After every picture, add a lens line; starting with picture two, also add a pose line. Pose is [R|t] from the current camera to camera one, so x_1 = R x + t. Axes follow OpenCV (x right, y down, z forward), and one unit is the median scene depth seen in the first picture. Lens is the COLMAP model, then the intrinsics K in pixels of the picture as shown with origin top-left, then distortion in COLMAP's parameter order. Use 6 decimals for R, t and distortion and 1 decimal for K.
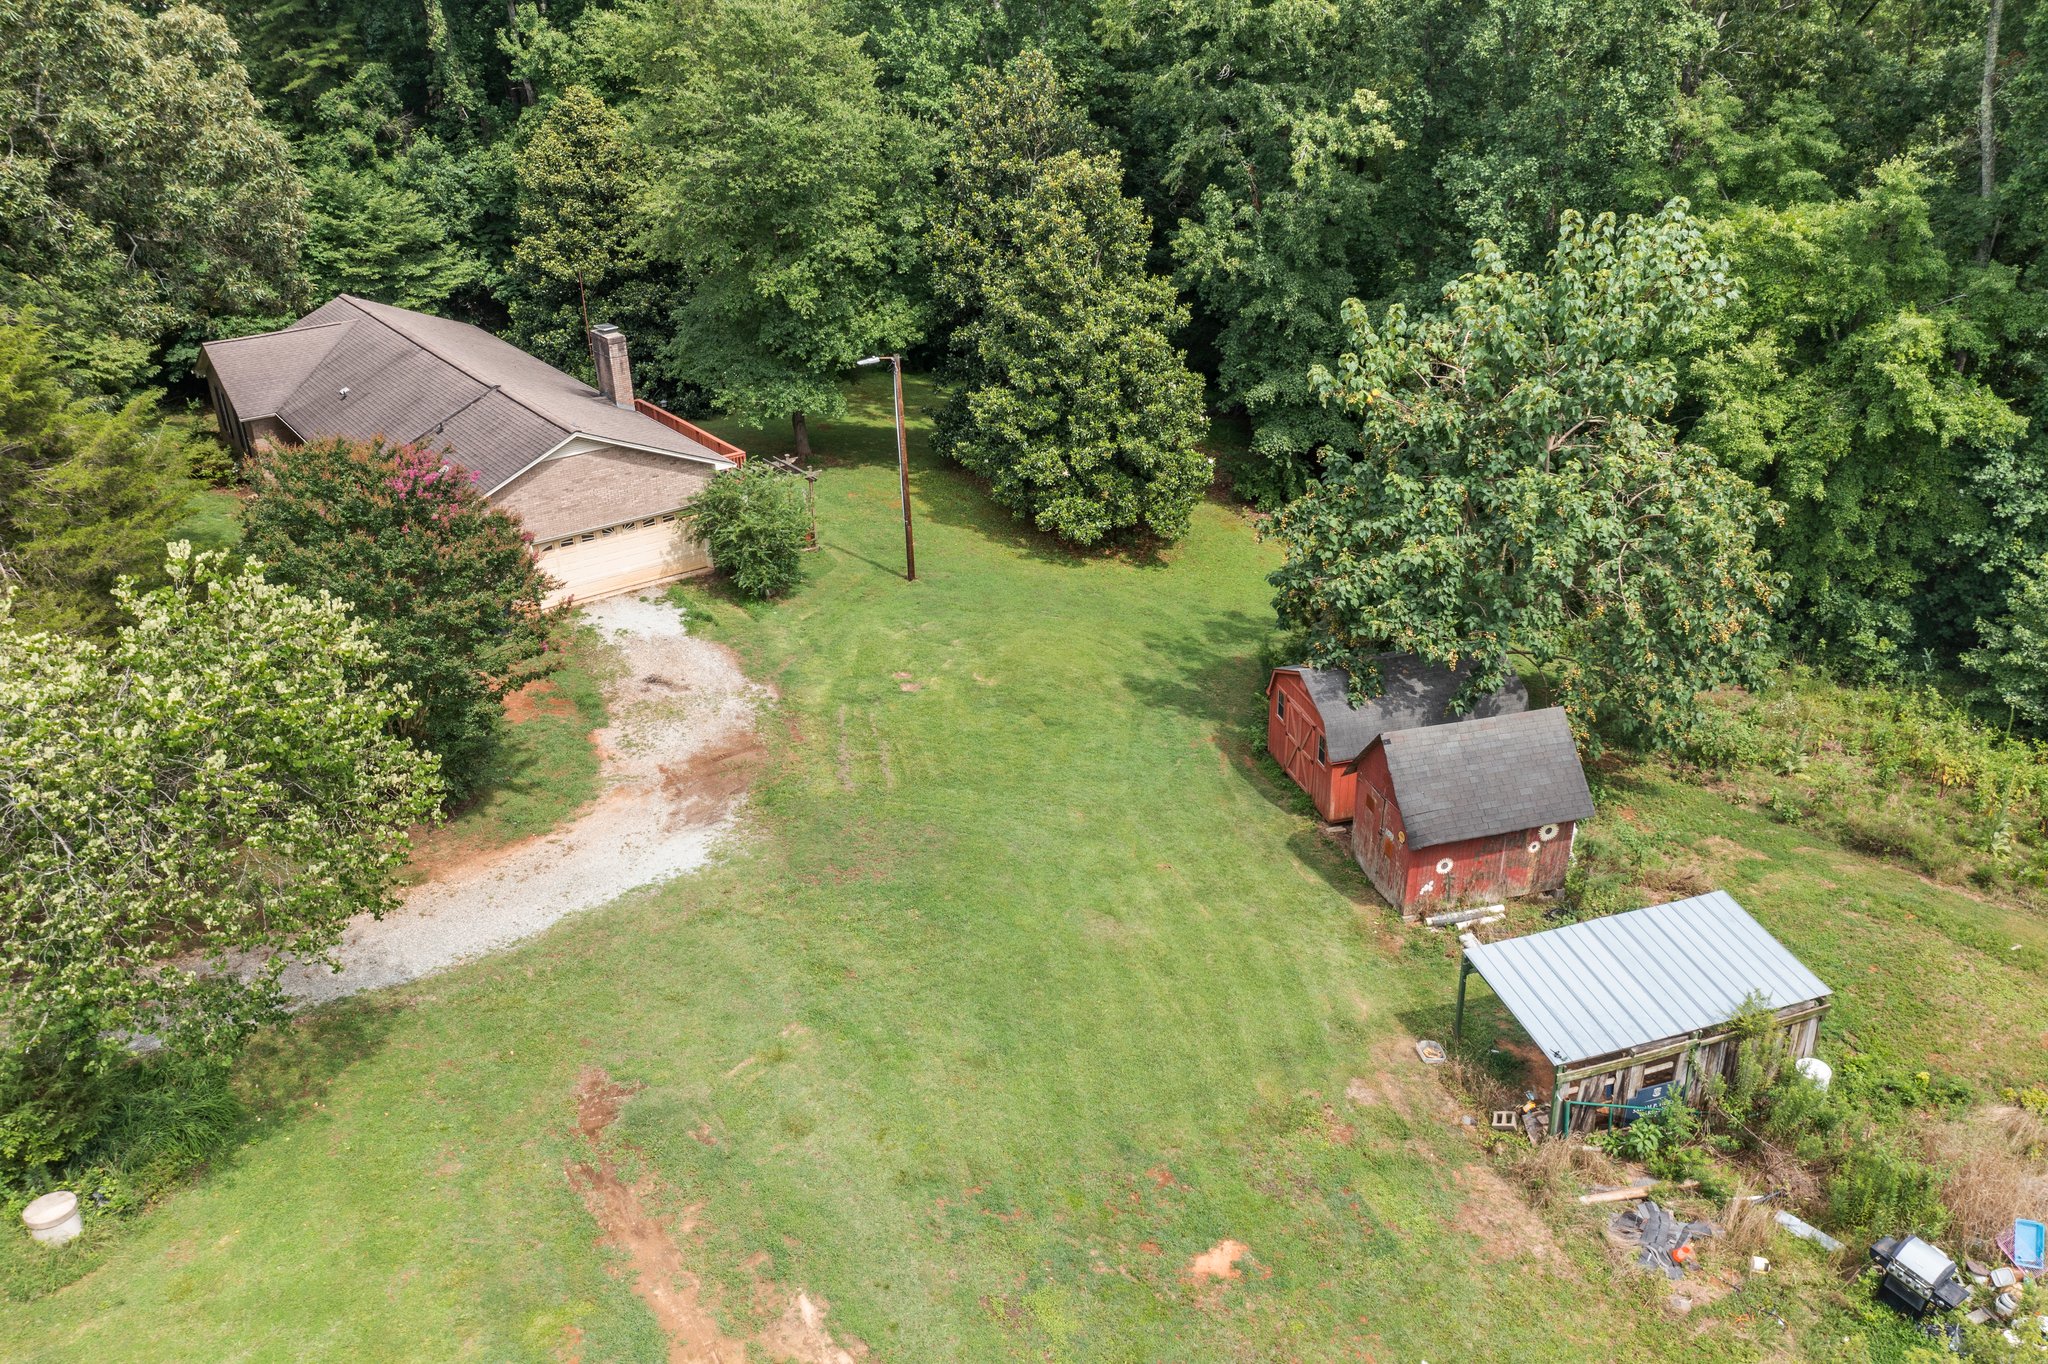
lens RADIAL K [[1664.7, 0, 1024.0], [0, 1664.7, 682.0], [0, 0, 1]] dist [-0.008168, 0.000866]
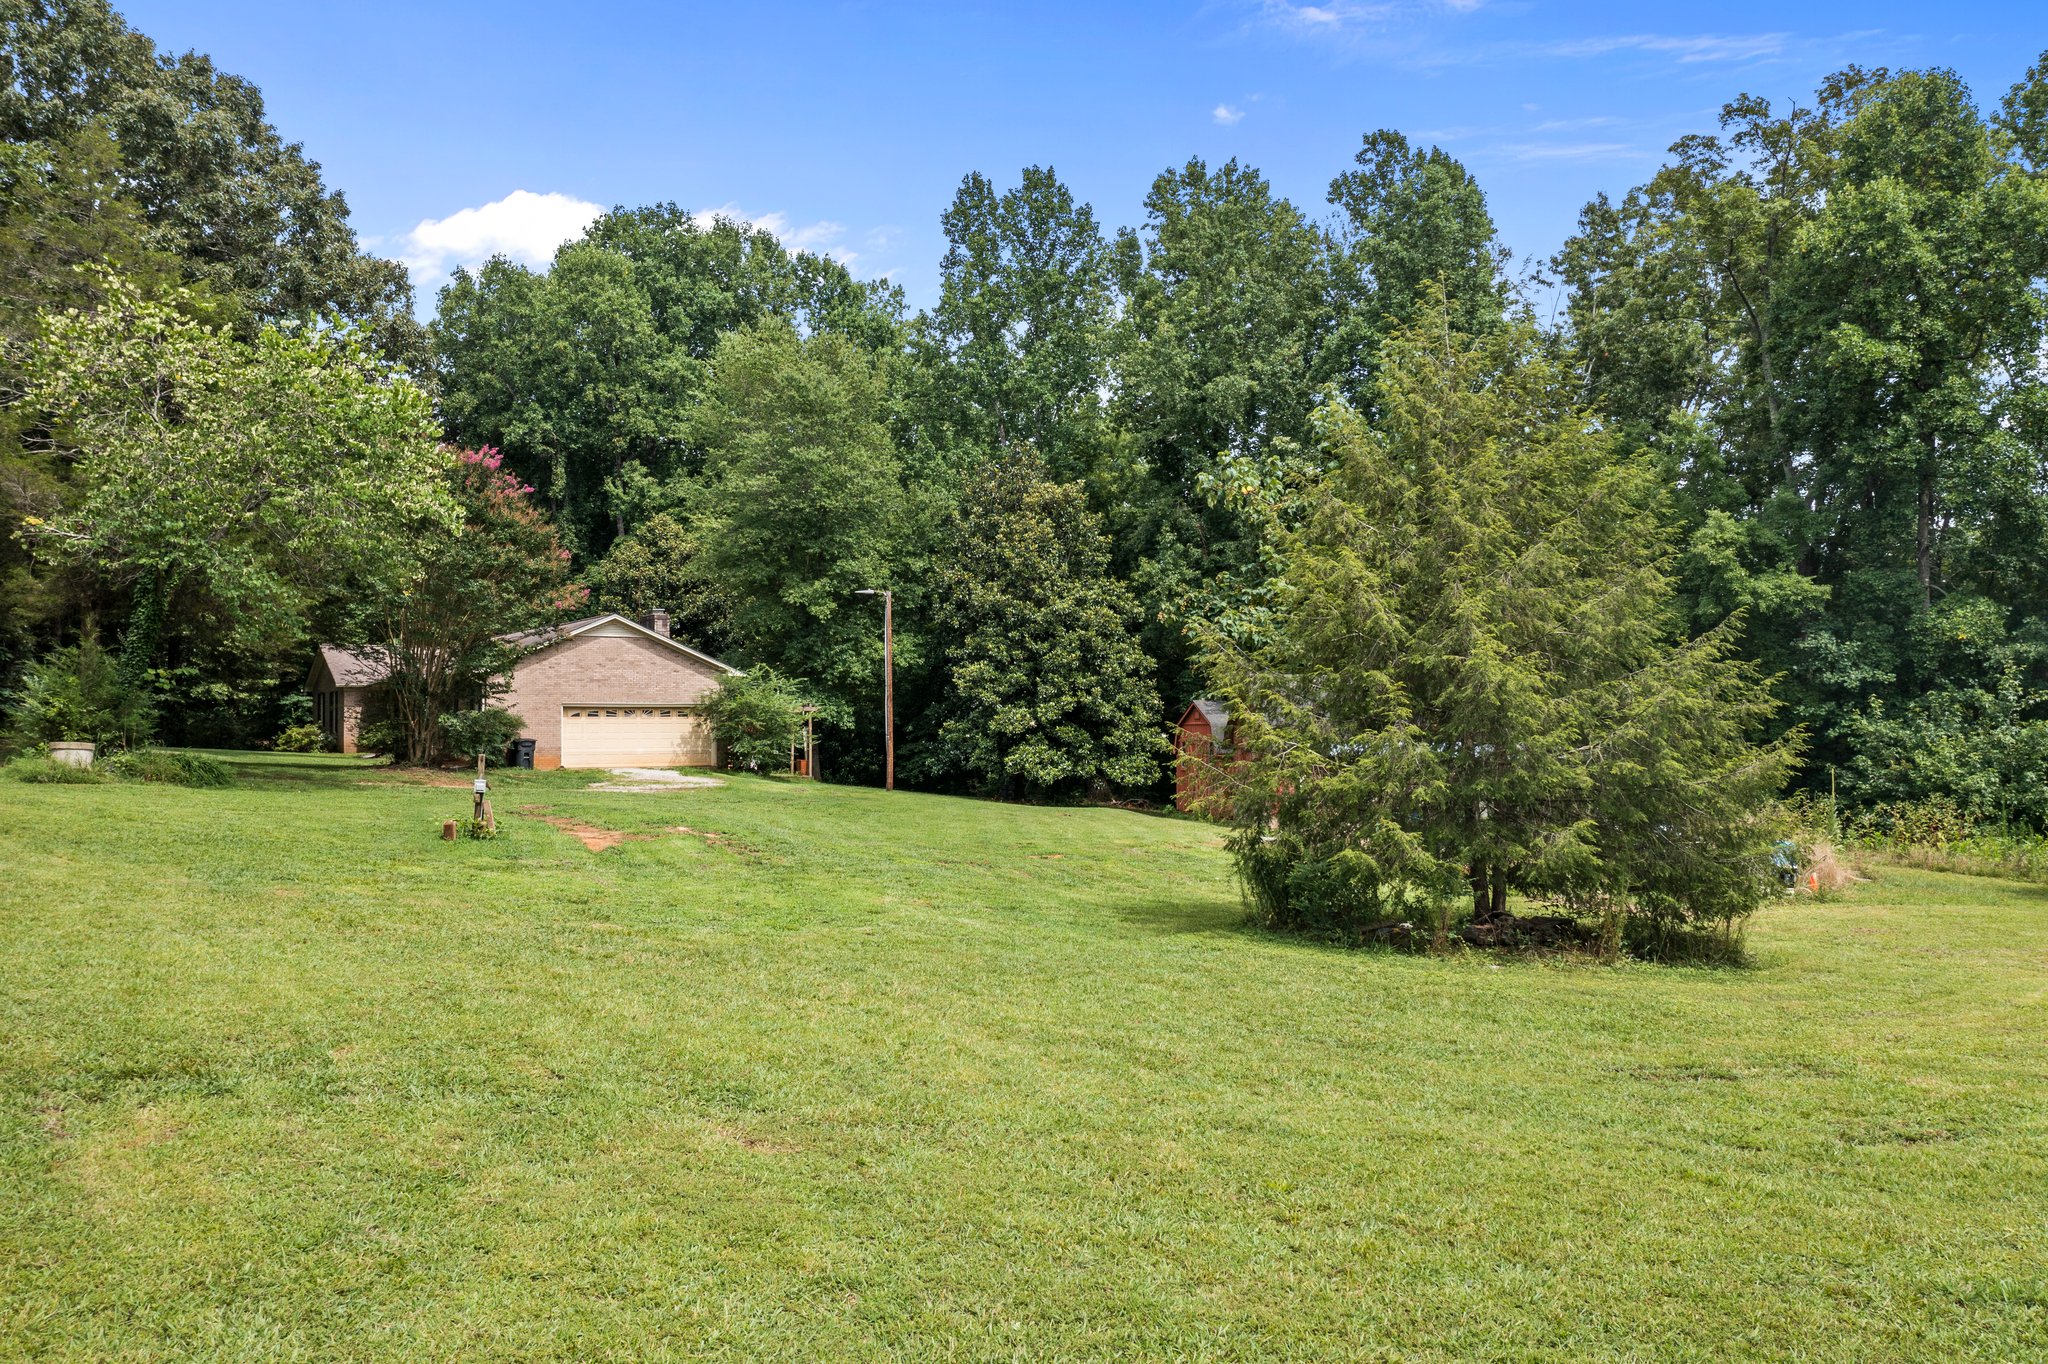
lens RADIAL K [[1702.7, 0, 1024.0], [0, 1702.7, 682.0], [0, 0, 1]] dist [0.004977, 0.002015]
pose [[0.998324, 0.021250, -0.053821, 0.081162], [-0.044209, 0.880230, -0.472484, 0.400521], [0.037334, 0.474072, 0.879694, -0.043699]]
